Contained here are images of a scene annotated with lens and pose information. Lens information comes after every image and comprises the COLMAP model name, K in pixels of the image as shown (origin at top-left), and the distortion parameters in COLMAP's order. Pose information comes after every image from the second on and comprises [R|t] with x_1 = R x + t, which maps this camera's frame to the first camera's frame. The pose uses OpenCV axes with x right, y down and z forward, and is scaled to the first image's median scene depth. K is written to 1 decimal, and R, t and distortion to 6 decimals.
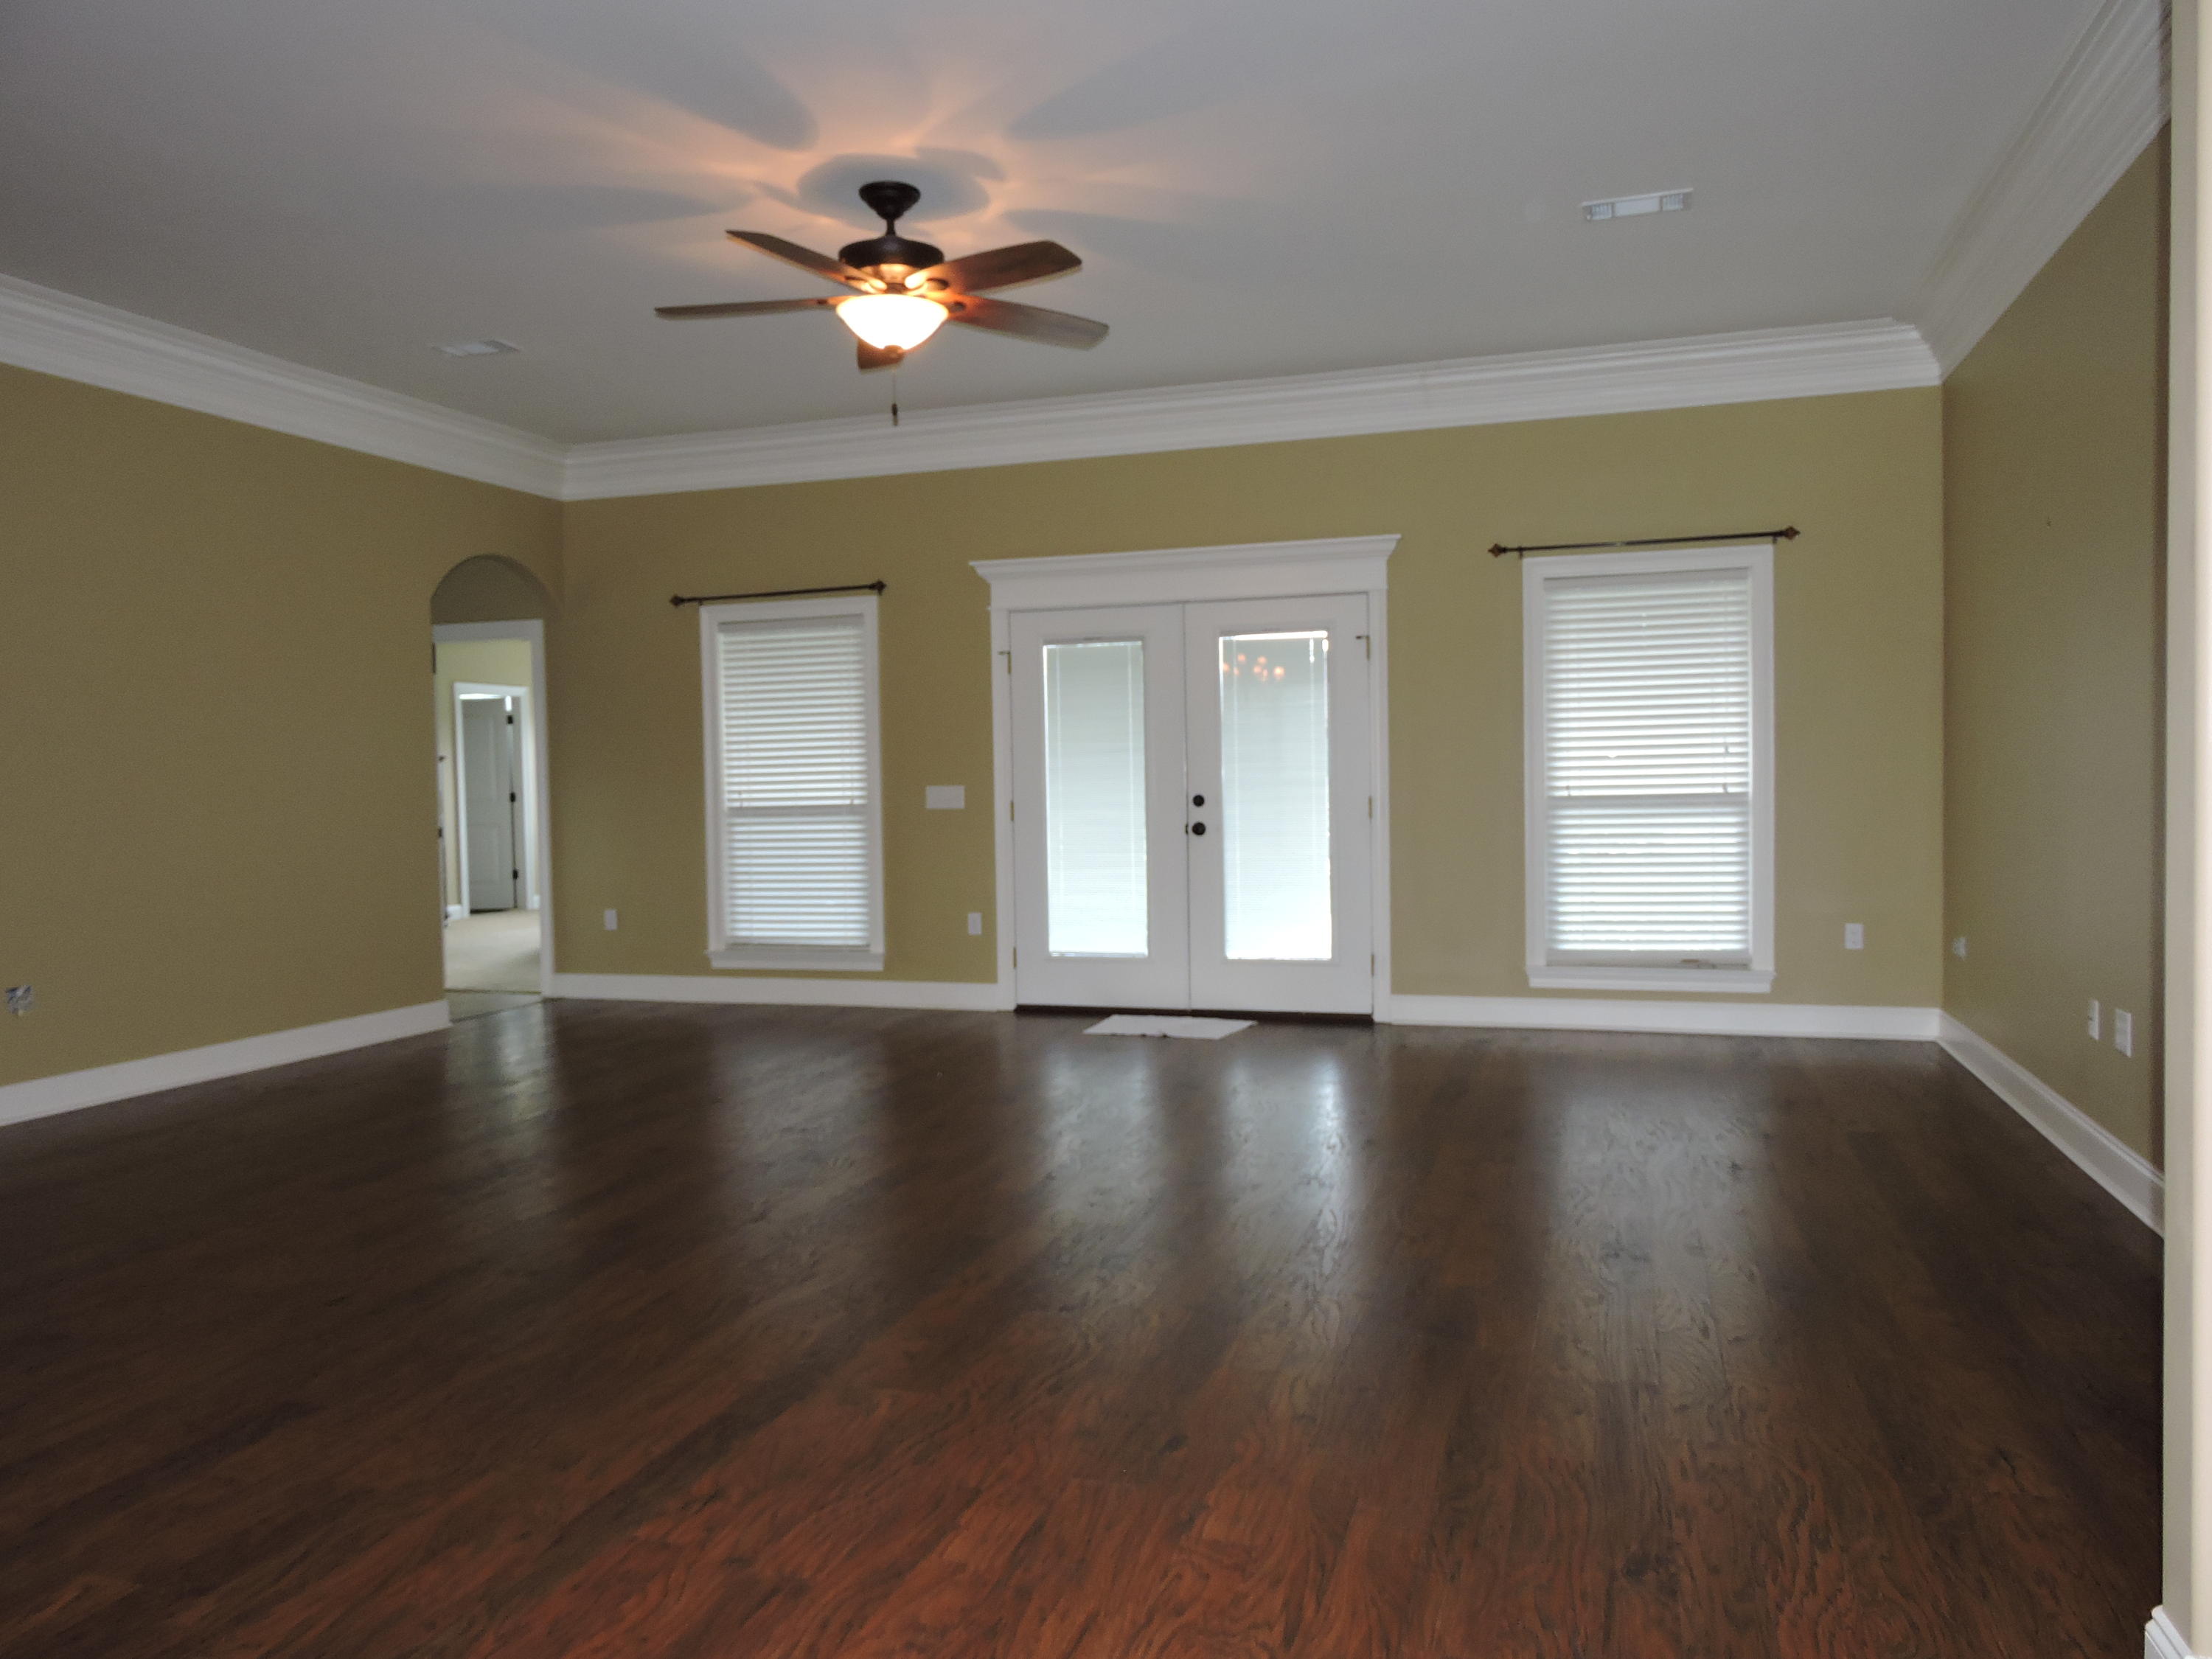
lens RADIAL K [[1585.6, 0, 1091.7], [0, 1585.6, 835.1], [0, 0, 1]] dist [-0.005383, 0.000153]
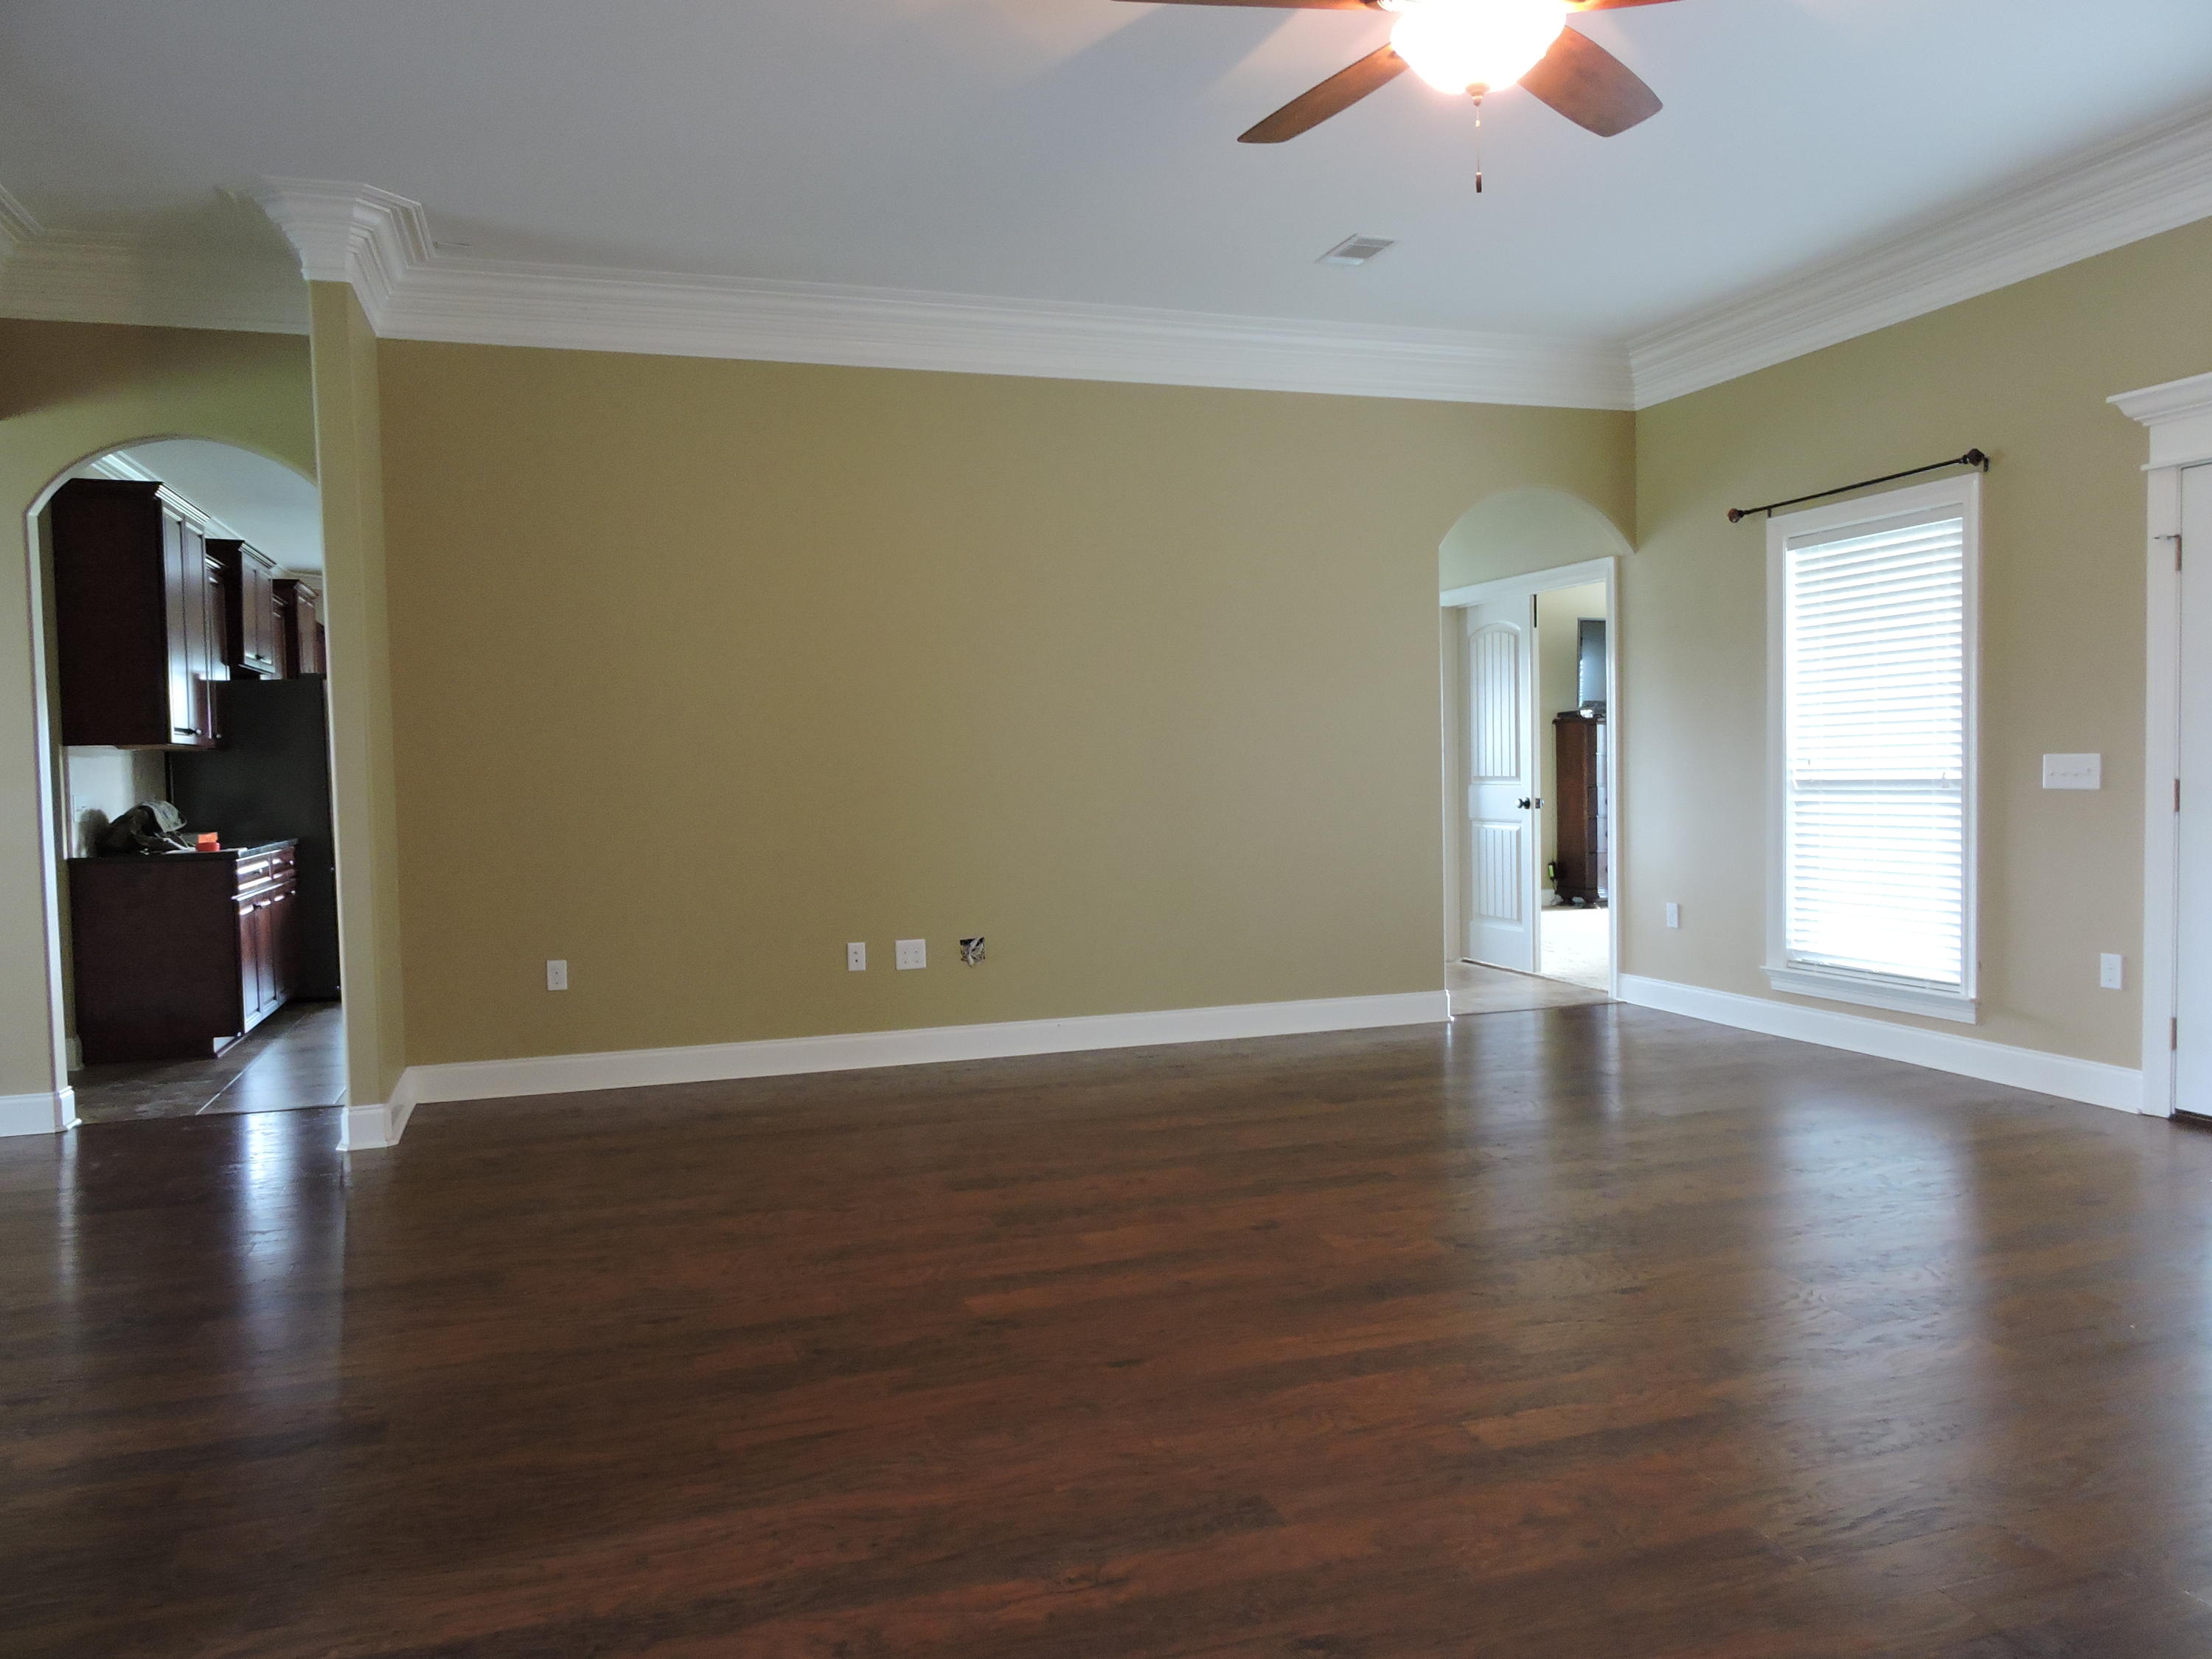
lens RADIAL K [[1585.6, 0, 1108.0], [0, 1585.6, 823.1], [0, 0, 1]] dist [-0.005383, 0.000153]
pose [[0.594307, 0.035664, -0.803447, 0.194099], [-0.017975, 0.999356, 0.031064, -0.015590], [0.804037, -0.004019, 0.594565, 0.301514]]
